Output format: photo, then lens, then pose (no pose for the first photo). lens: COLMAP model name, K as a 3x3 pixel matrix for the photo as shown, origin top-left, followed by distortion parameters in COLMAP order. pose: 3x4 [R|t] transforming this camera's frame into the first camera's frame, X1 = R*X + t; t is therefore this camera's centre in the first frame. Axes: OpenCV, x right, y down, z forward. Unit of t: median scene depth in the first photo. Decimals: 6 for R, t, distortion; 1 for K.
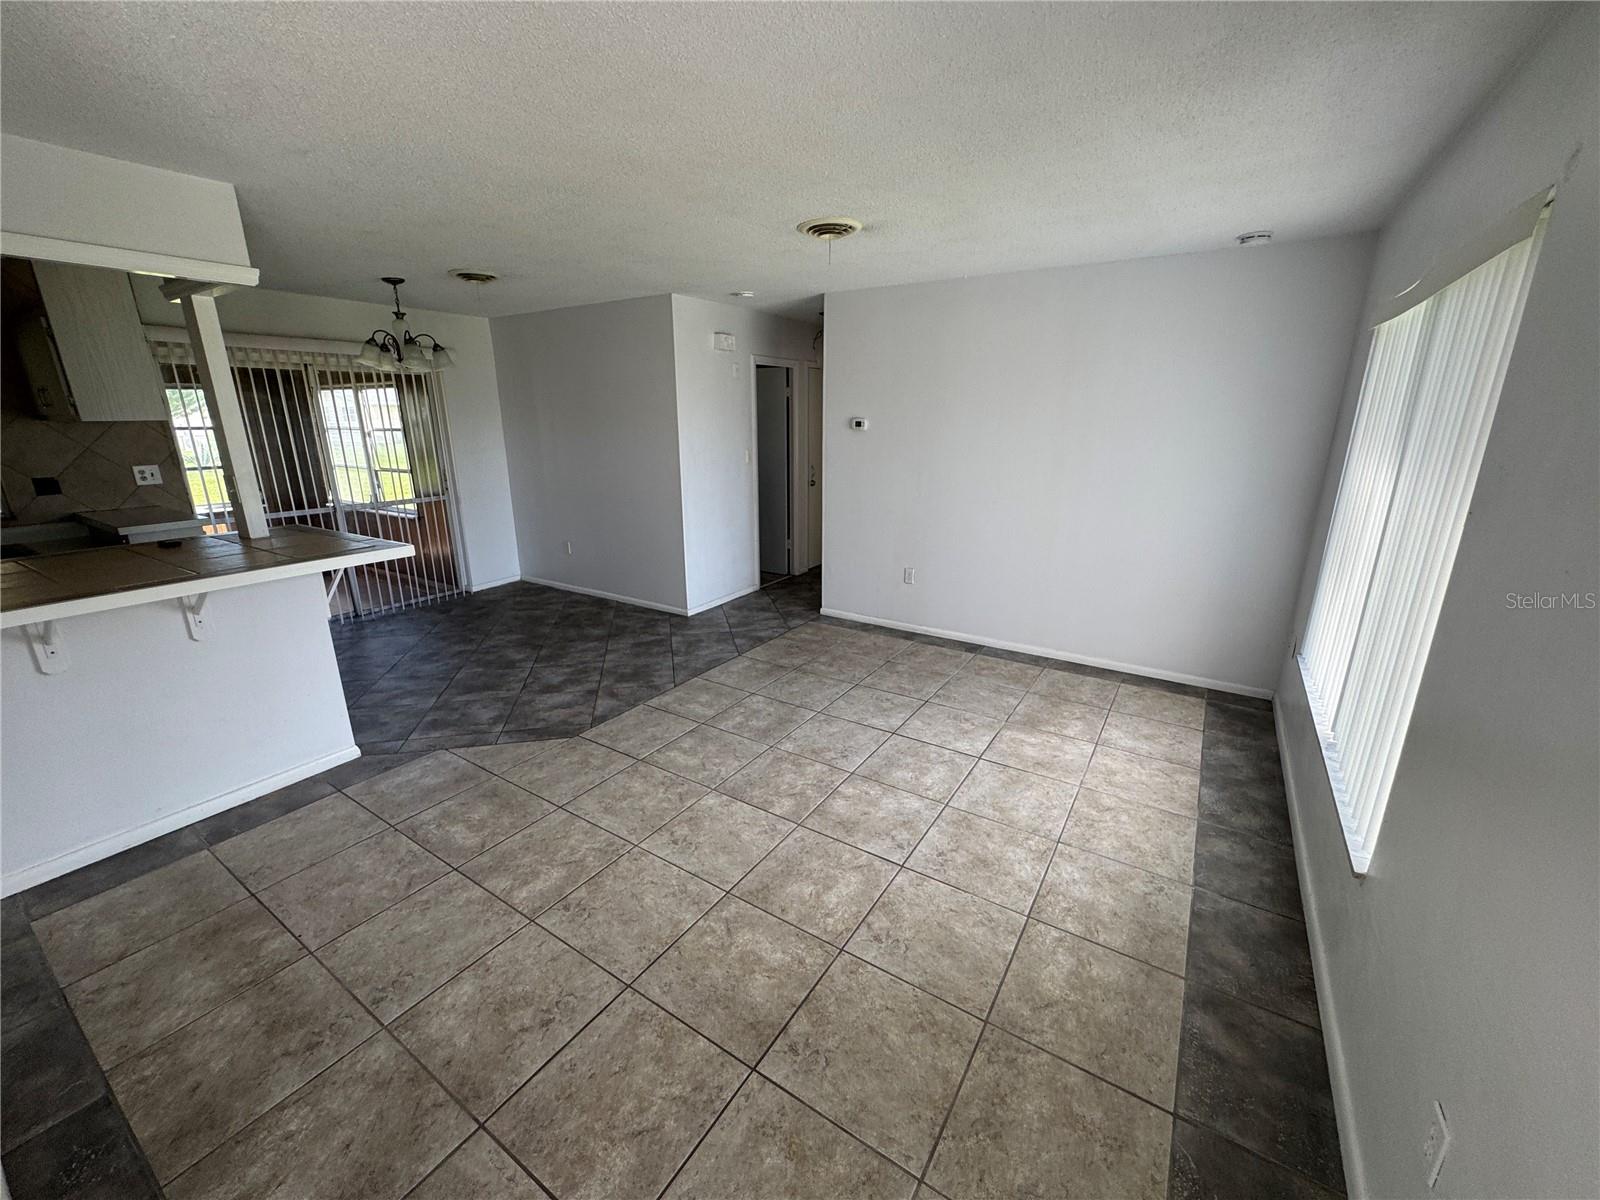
lens RADIAL K [[641.1, 0, 803.9], [0, 641.1, 597.7], [0, 0, 1]] dist [-0.003815, 0.000634]
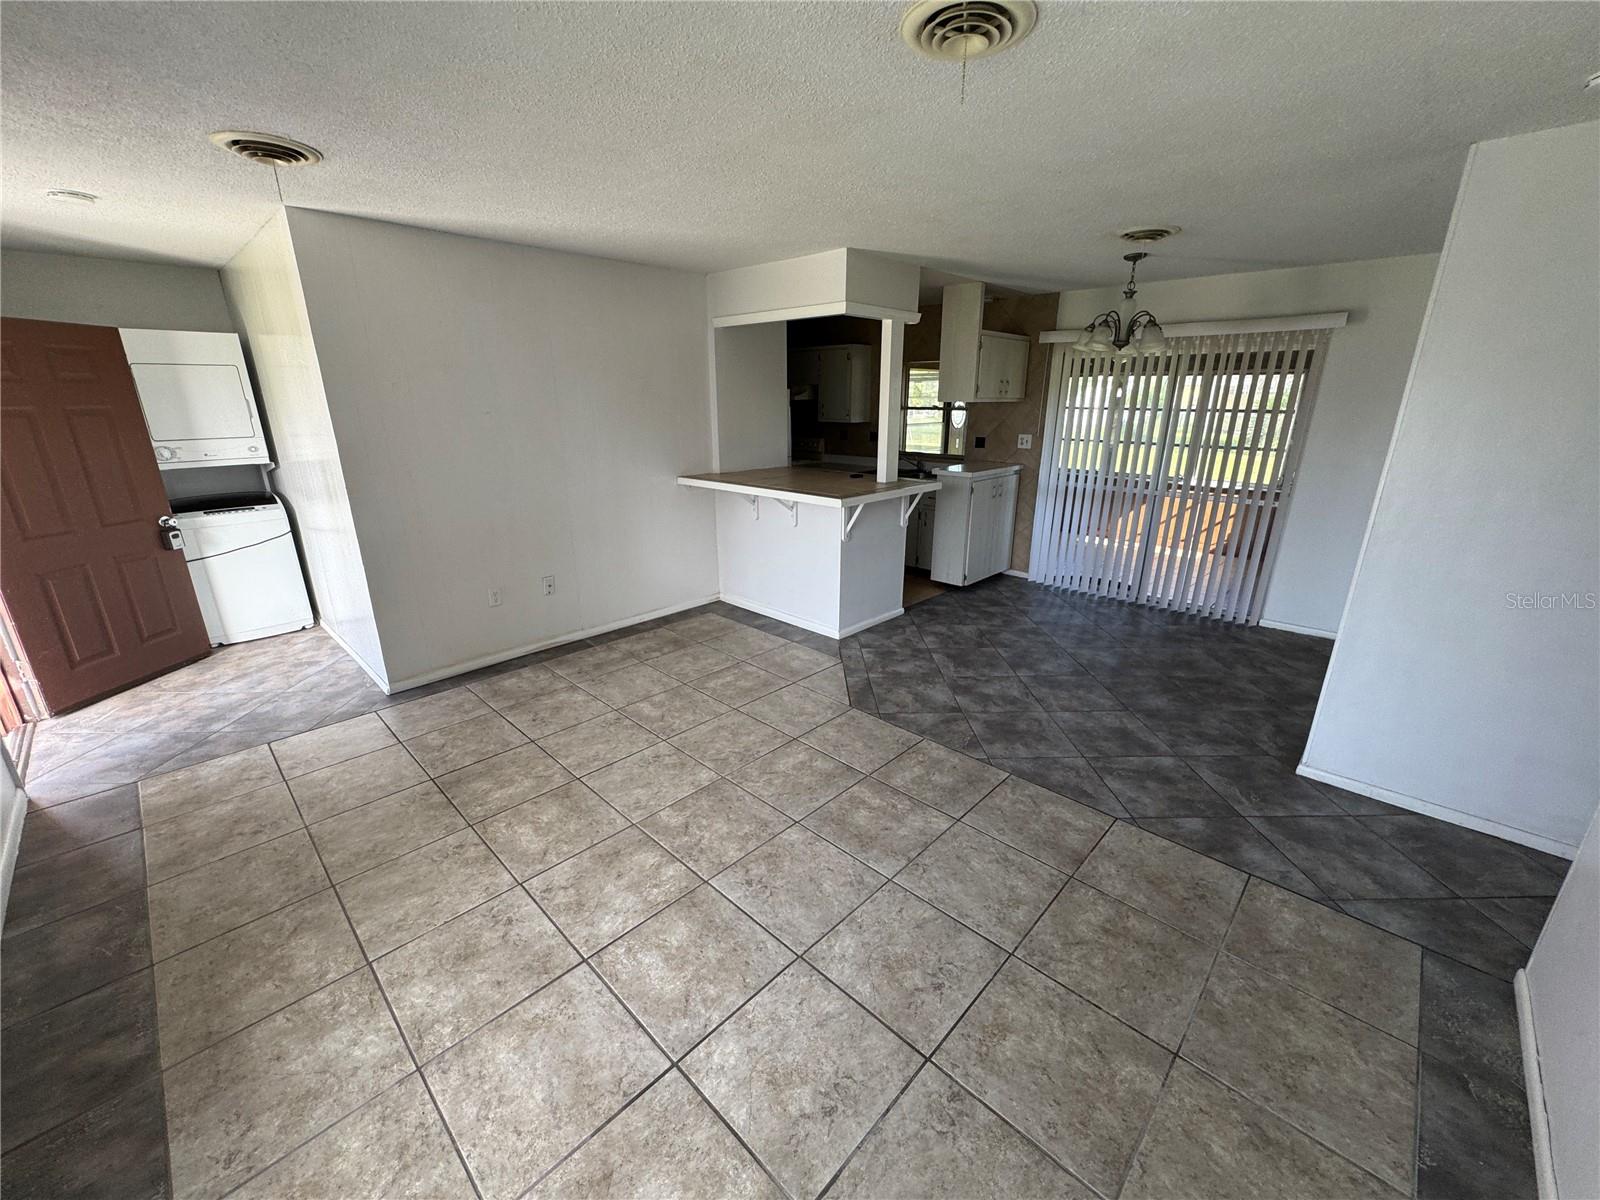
lens RADIAL K [[641.1, 0, 800.9], [0, 641.1, 599.3], [0, 0, 1]] dist [-0.003815, 0.000634]
pose [[-0.197021, 0.298822, -0.933749, 0.655054], [-0.273579, 0.897827, 0.345051, -0.314230], [0.941455, 0.323436, -0.095140, 1.063249]]
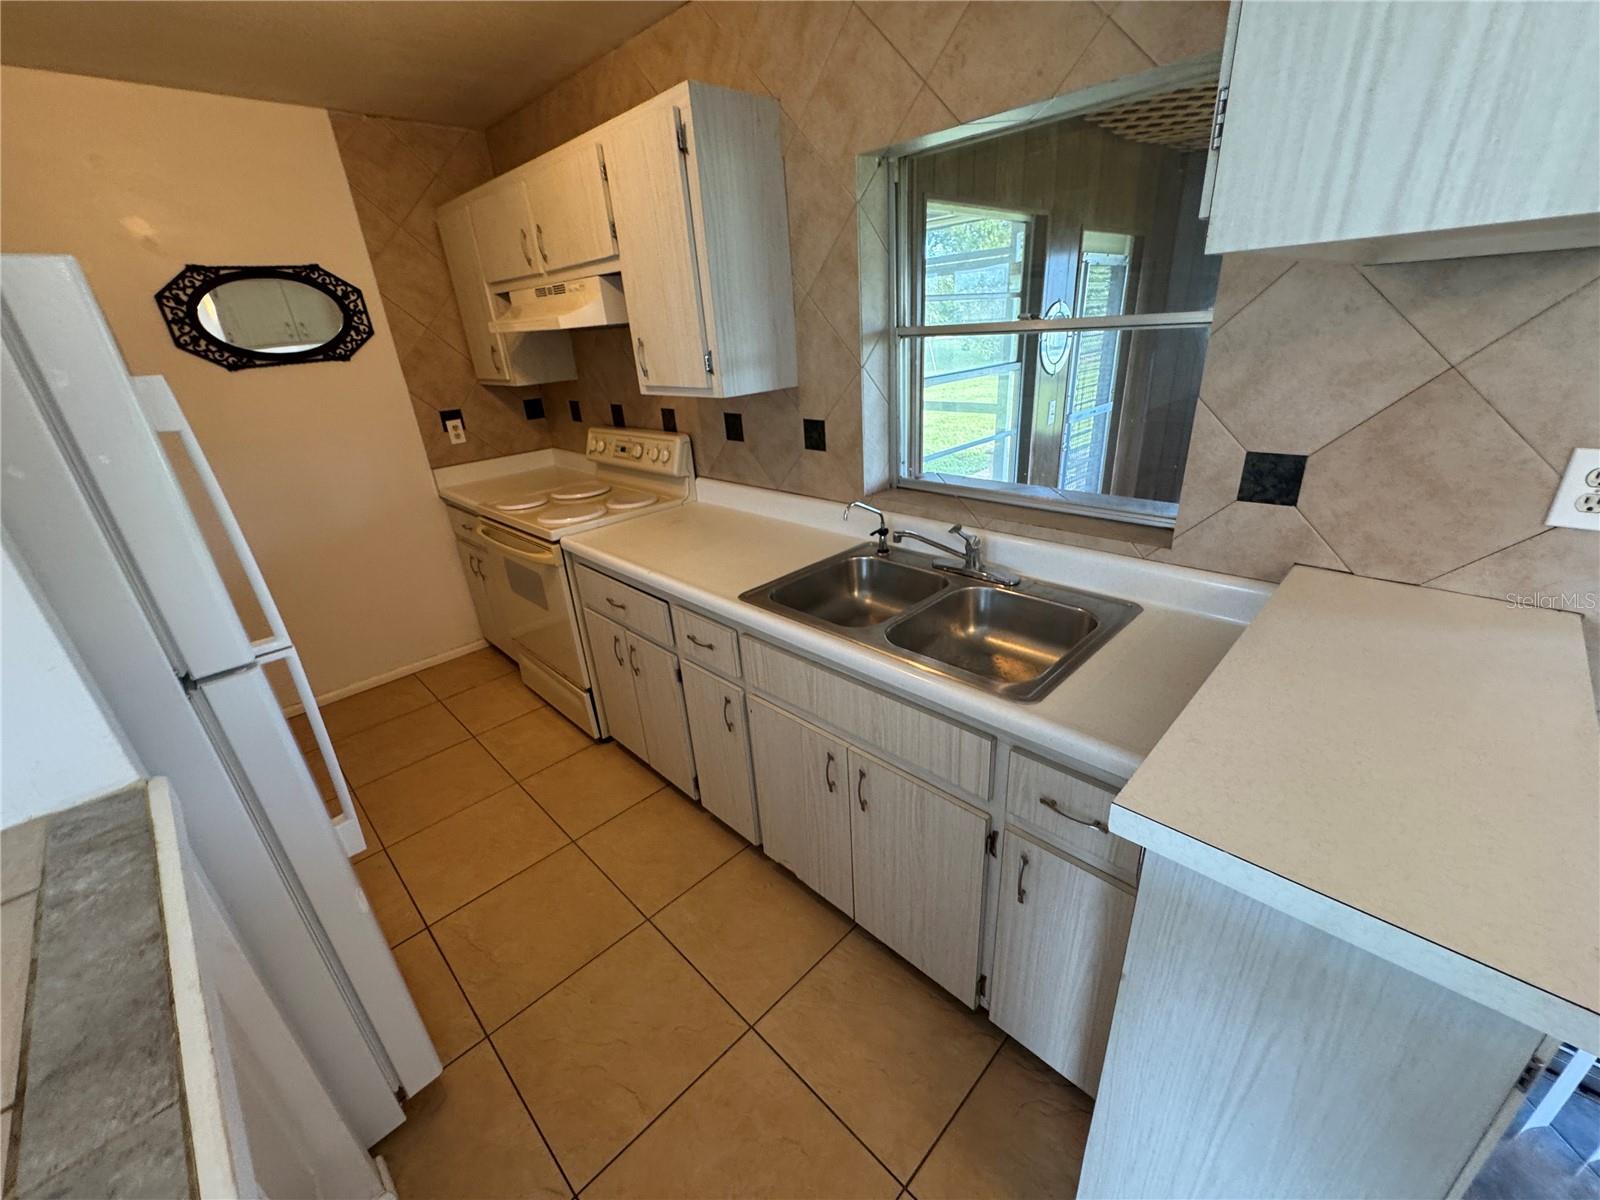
lens RADIAL K [[641.1, 0, 806.3], [0, 641.1, 599.8], [0, 0, 1]] dist [-0.003815, 0.000634]
pose [[-0.216601, 0.398073, -0.891416, -0.986745], [-0.211550, 0.872258, 0.440922, -0.268279], [0.953064, 0.284083, -0.104720, 1.017305]]
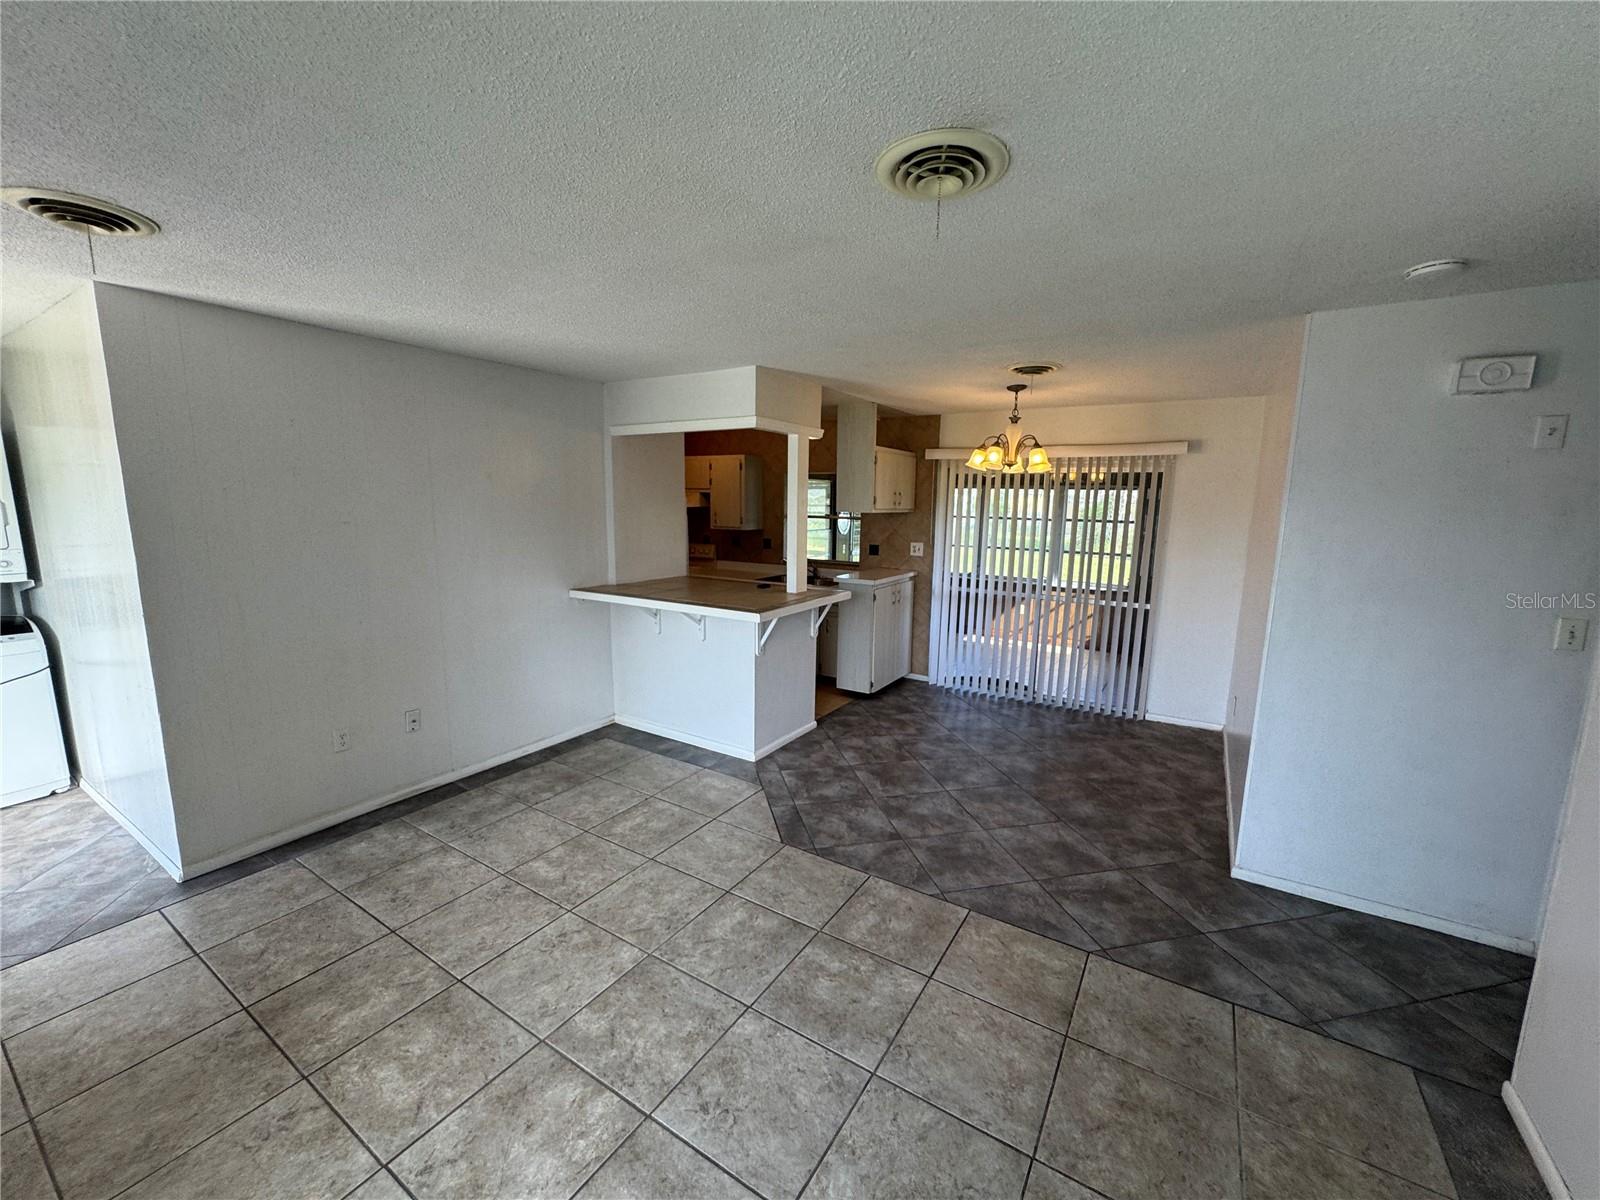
lens RADIAL K [[641.1, 0, 801.2], [0, 641.1, 599.3], [0, 0, 1]] dist [-0.003815, 0.000634]
pose [[0.004156, 0.154791, -0.987938, 0.580191], [-0.291984, 0.945082, 0.146848, -0.301271], [0.956414, 0.287852, 0.049124, 0.963117]]
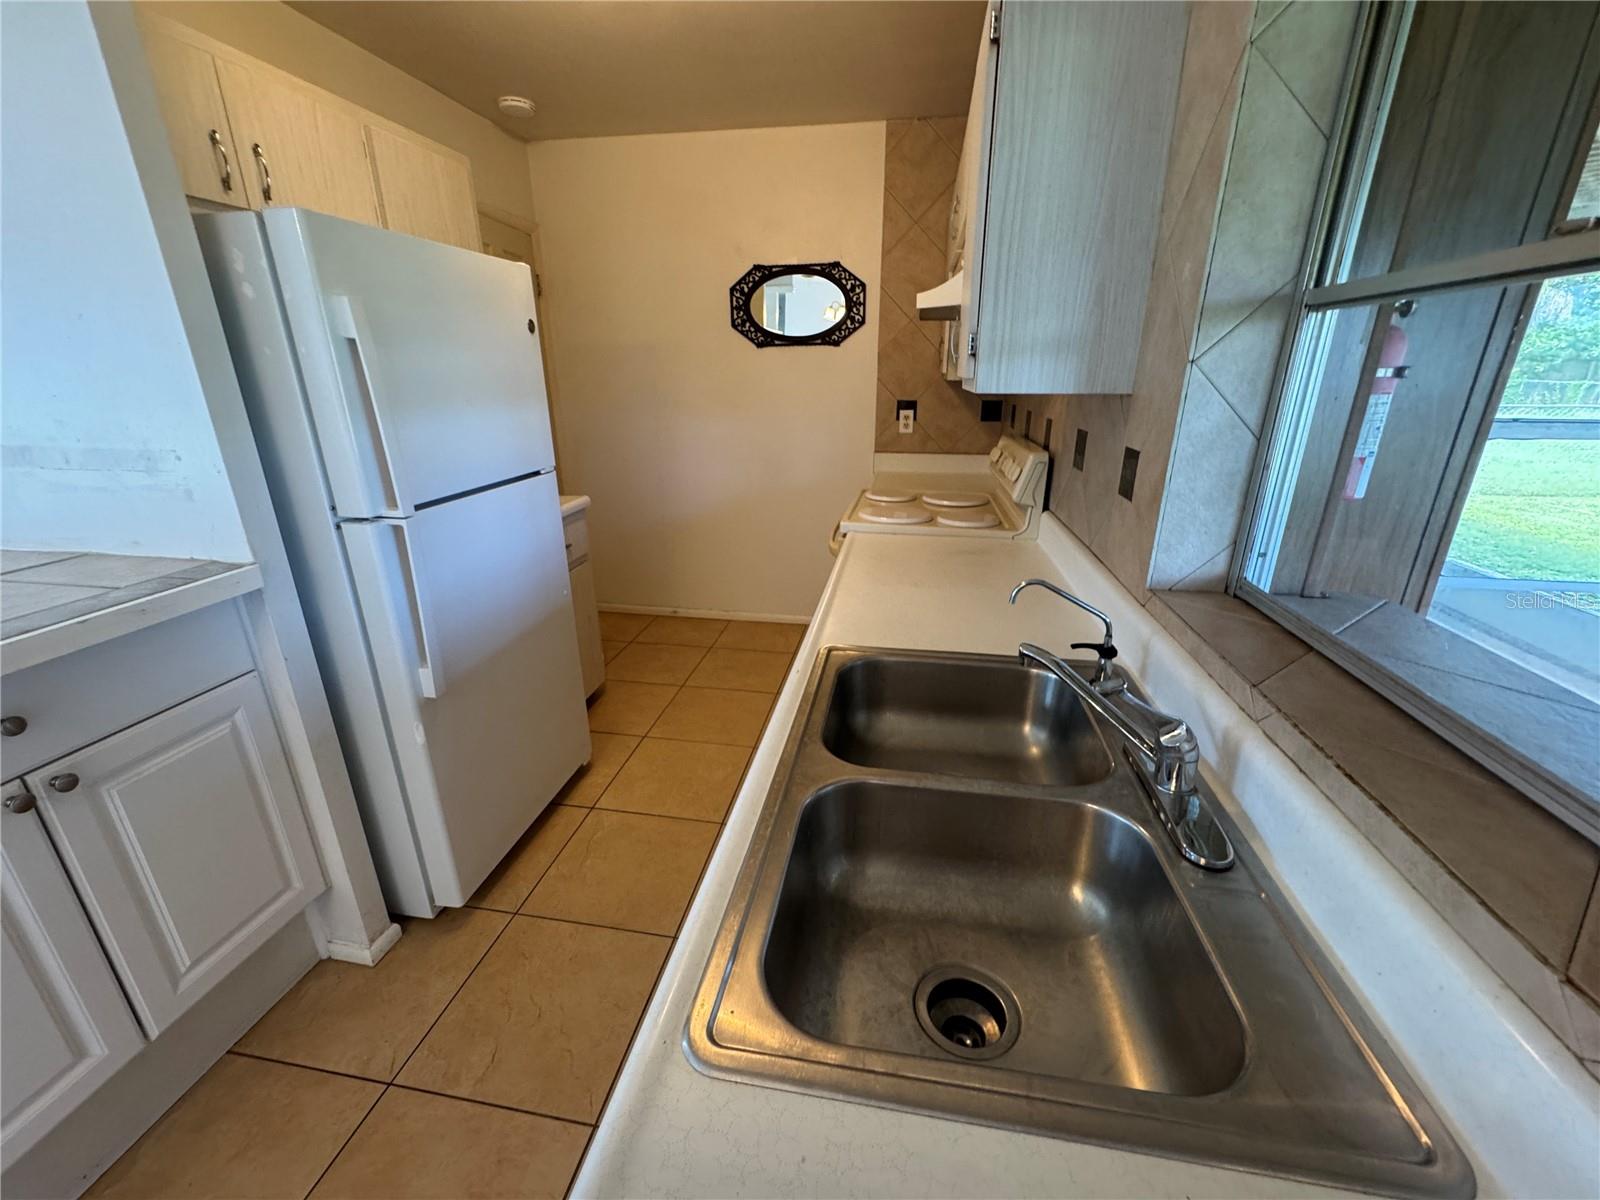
lens RADIAL K [[641.1, 0, 801.8], [0, 641.1, 600.7], [0, 0, 1]] dist [-0.003815, 0.000634]
pose [[-0.920581, 0.130391, -0.368142, -1.311868], [-0.109629, 0.818450, 0.564023, -0.267098], [0.374849, 0.559587, -0.739155, 1.185298]]
